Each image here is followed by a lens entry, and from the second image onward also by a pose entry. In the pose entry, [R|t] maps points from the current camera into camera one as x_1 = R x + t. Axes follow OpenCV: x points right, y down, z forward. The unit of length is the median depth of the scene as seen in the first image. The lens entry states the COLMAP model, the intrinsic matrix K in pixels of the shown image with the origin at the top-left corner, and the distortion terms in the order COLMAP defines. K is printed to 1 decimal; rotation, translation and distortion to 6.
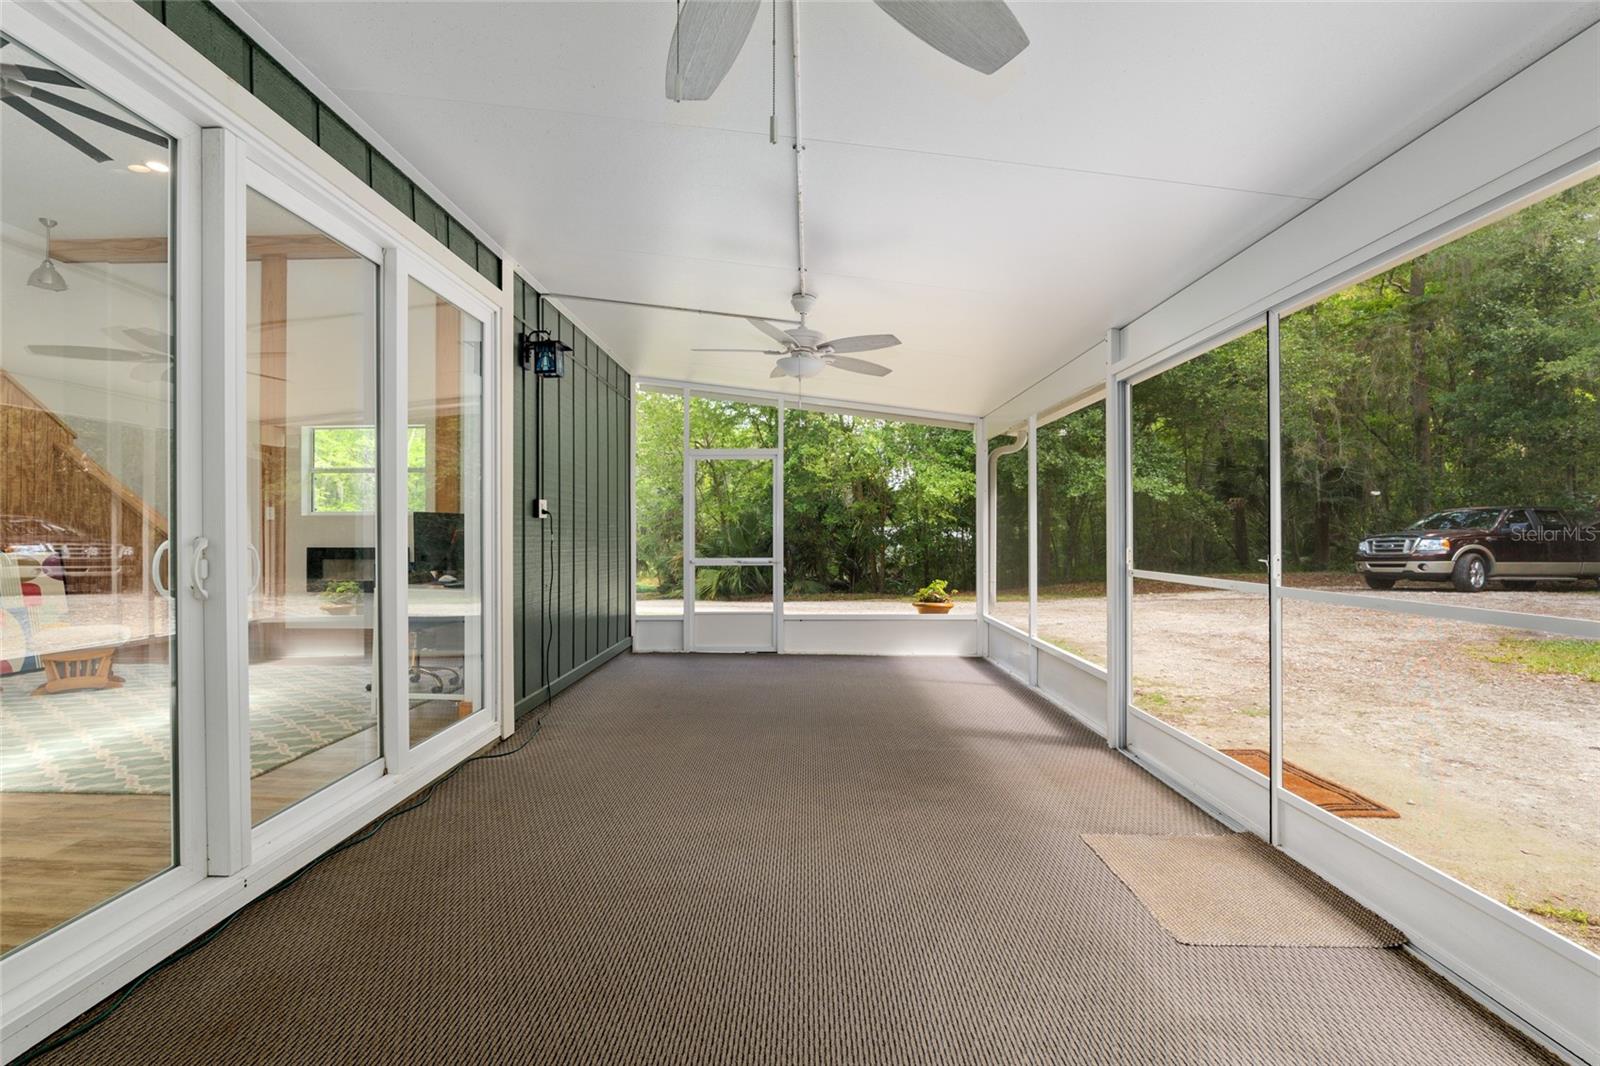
lens RADIAL K [[665.3, 0, 791.8], [0, 665.3, 533.3], [0, 0, 1]] dist [0.004457, 0.000570]
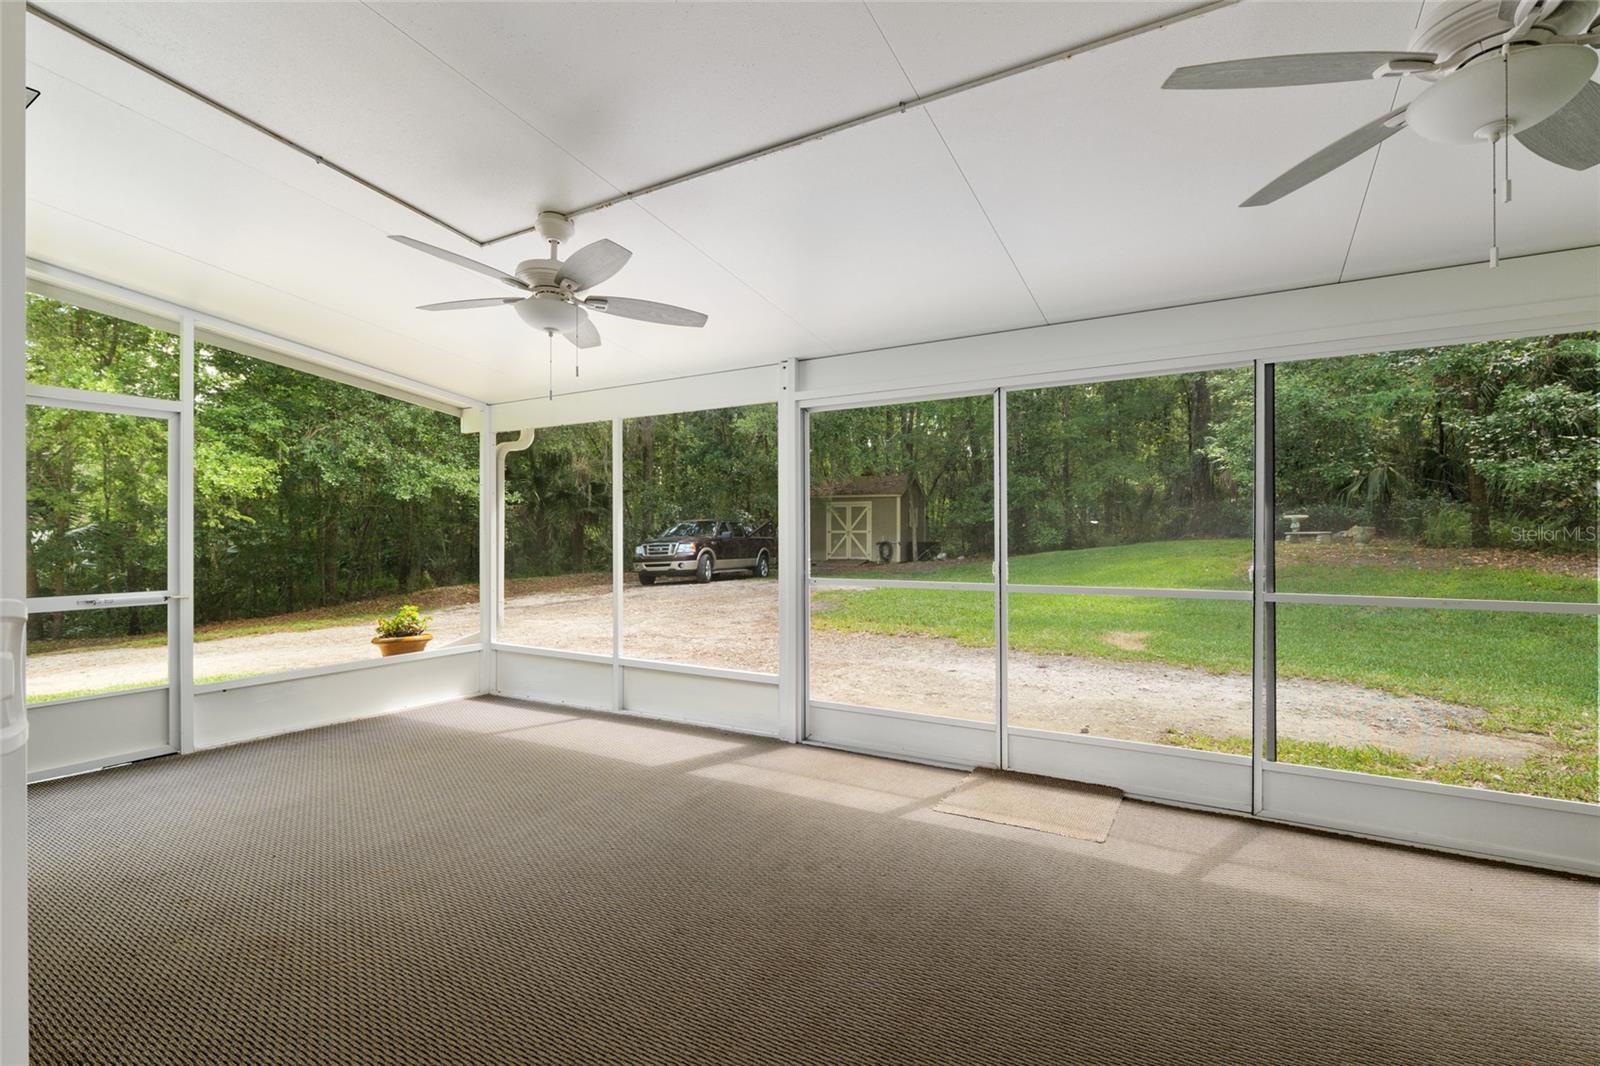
lens RADIAL K [[723.9, 0, 798.8], [0, 723.9, 540.3], [0, 0, 1]] dist [0.000394, -0.000209]
pose [[0.507141, -0.005522, 0.861846, -0.139820], [0.002714, 0.999985, 0.004811, -0.003948], [-0.861859, -0.000101, 0.507148, 0.102667]]
